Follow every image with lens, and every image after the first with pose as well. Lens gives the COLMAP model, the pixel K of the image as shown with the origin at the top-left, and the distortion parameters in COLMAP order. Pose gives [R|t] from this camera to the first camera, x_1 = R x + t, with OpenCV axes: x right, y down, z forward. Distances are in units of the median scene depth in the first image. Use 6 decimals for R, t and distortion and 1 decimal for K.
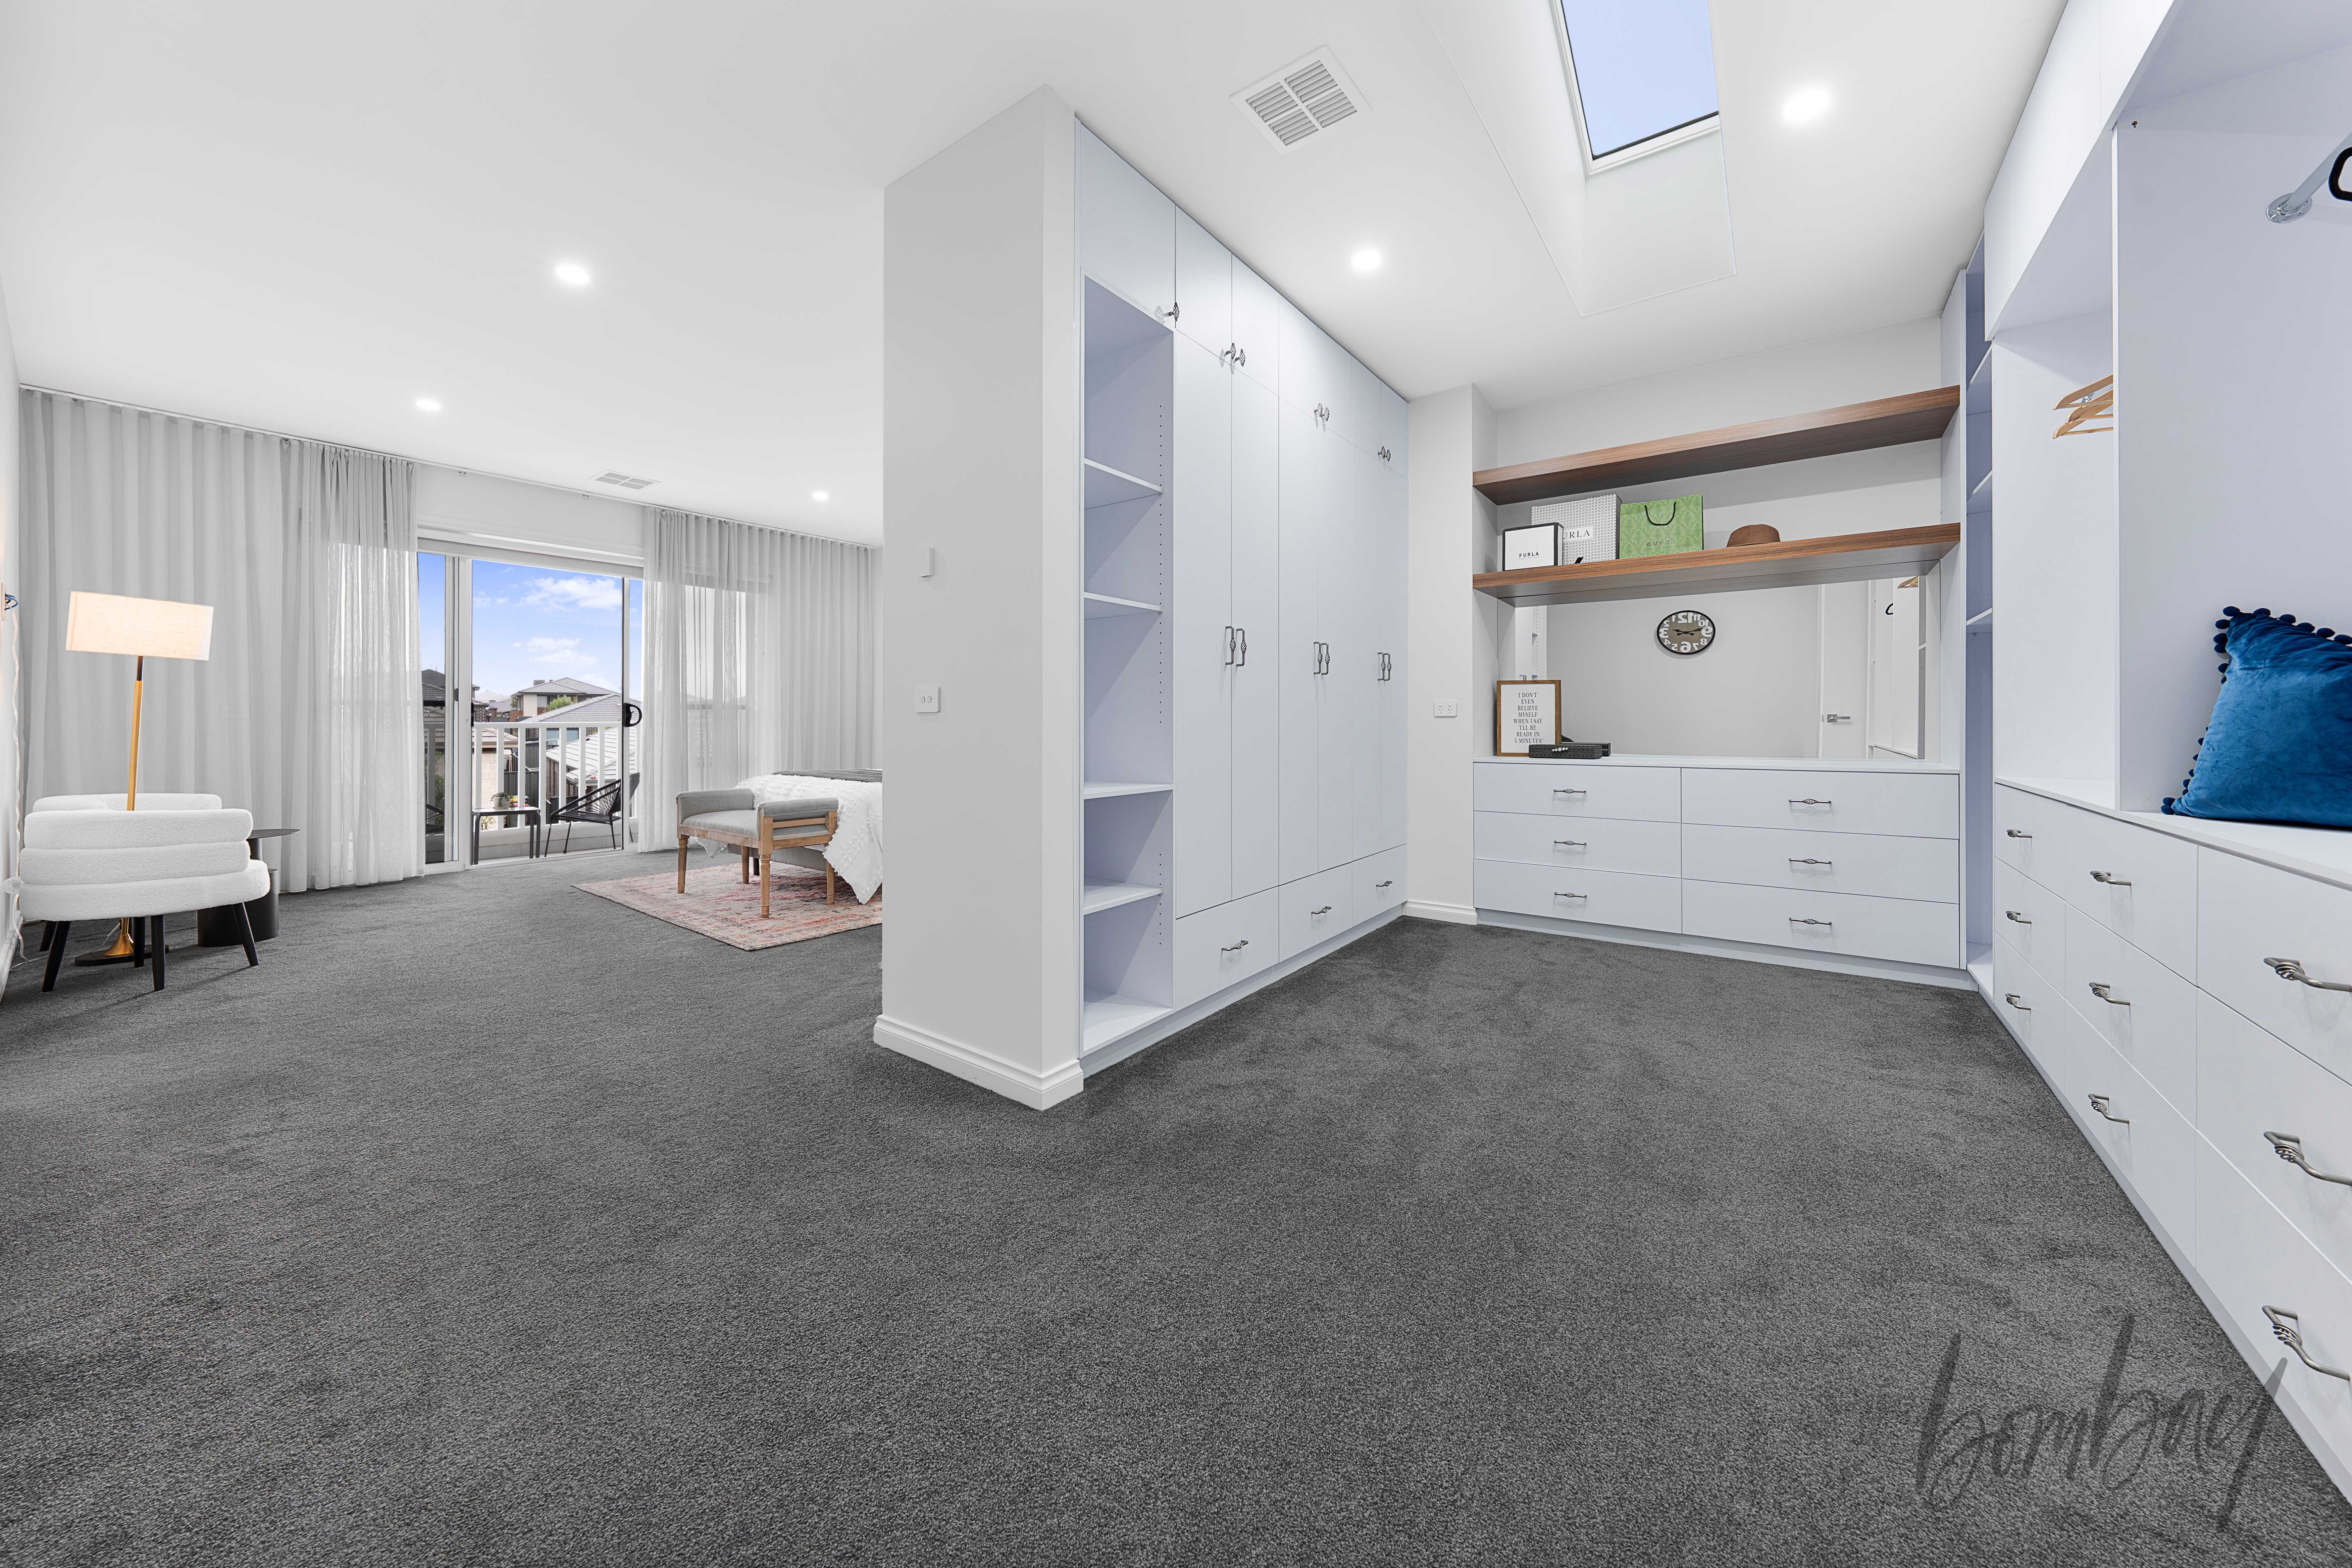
lens RADIAL K [[816.9, 0, 1170.4], [0, 816.9, 714.8], [0, 0, 1]] dist [-0.001535, 0.002550]
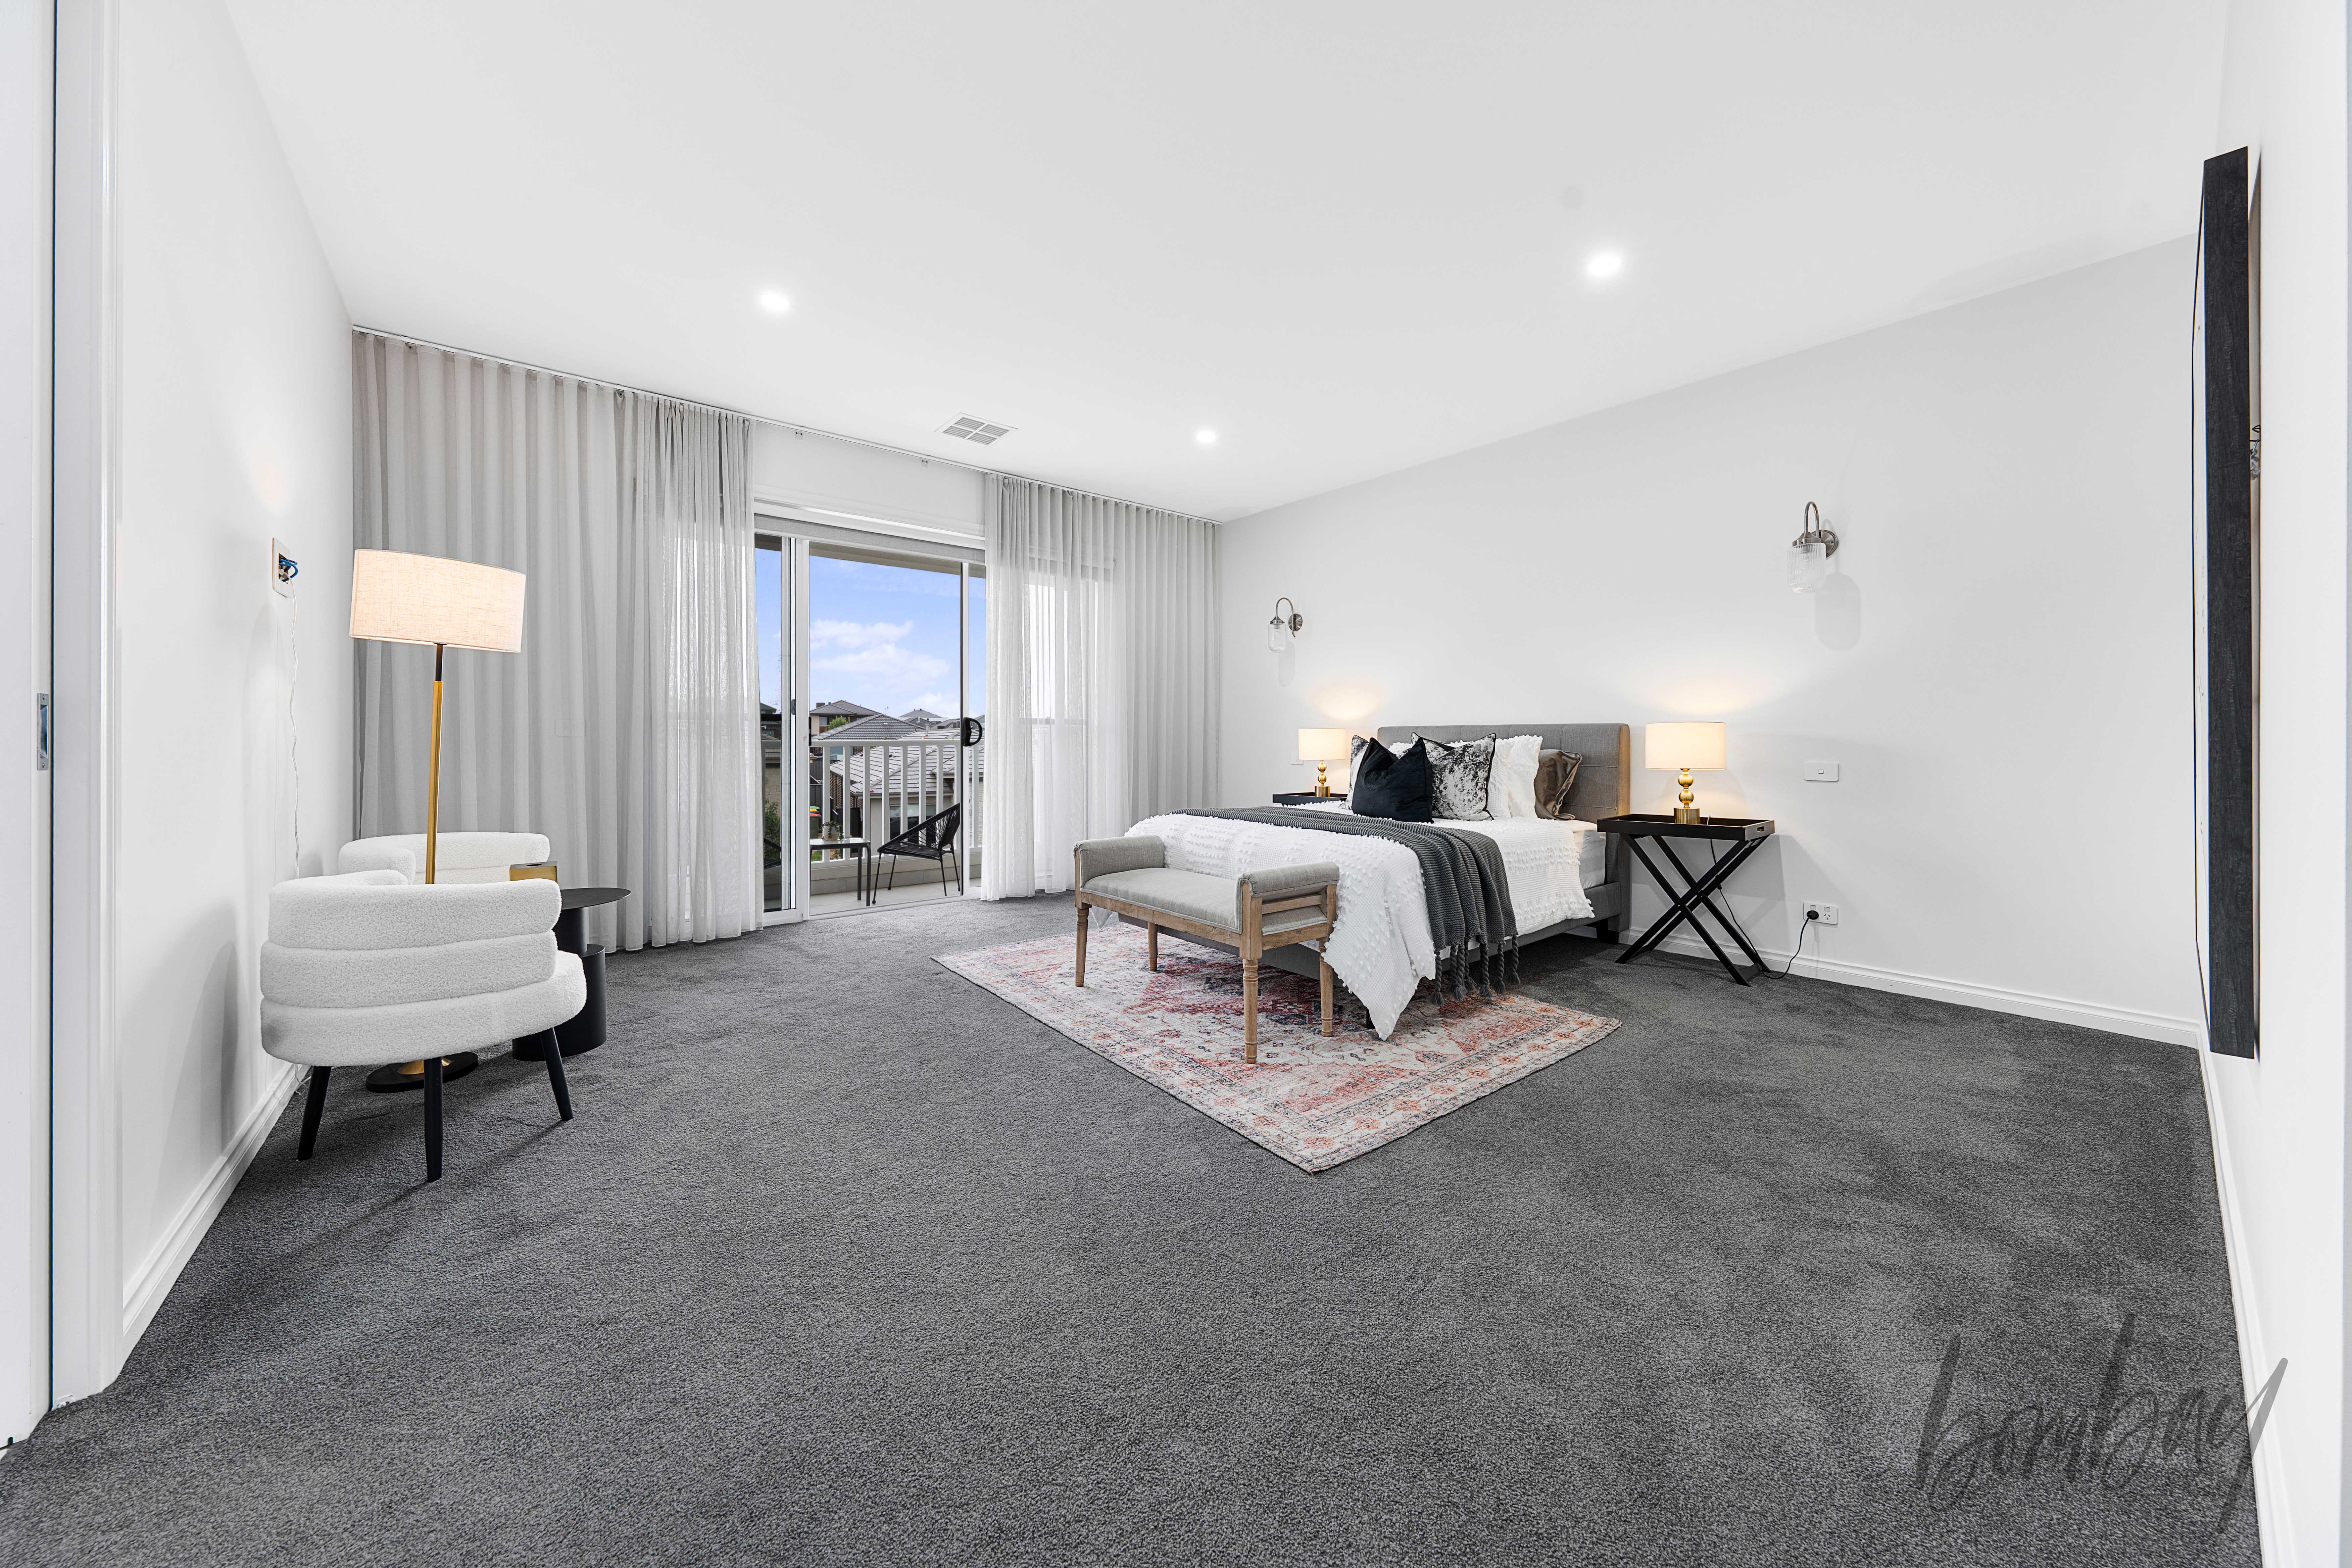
lens RADIAL K [[811.6, 0, 1179.0], [0, 811.6, 736.6], [0, 0, 1]] dist [0.009598, -0.000063]
pose [[0.971093, -0.000152, -0.238701, -0.331643], [0.001253, 0.999989, 0.004463, 0.002214], [0.238698, -0.004634, 0.971083, 0.327504]]
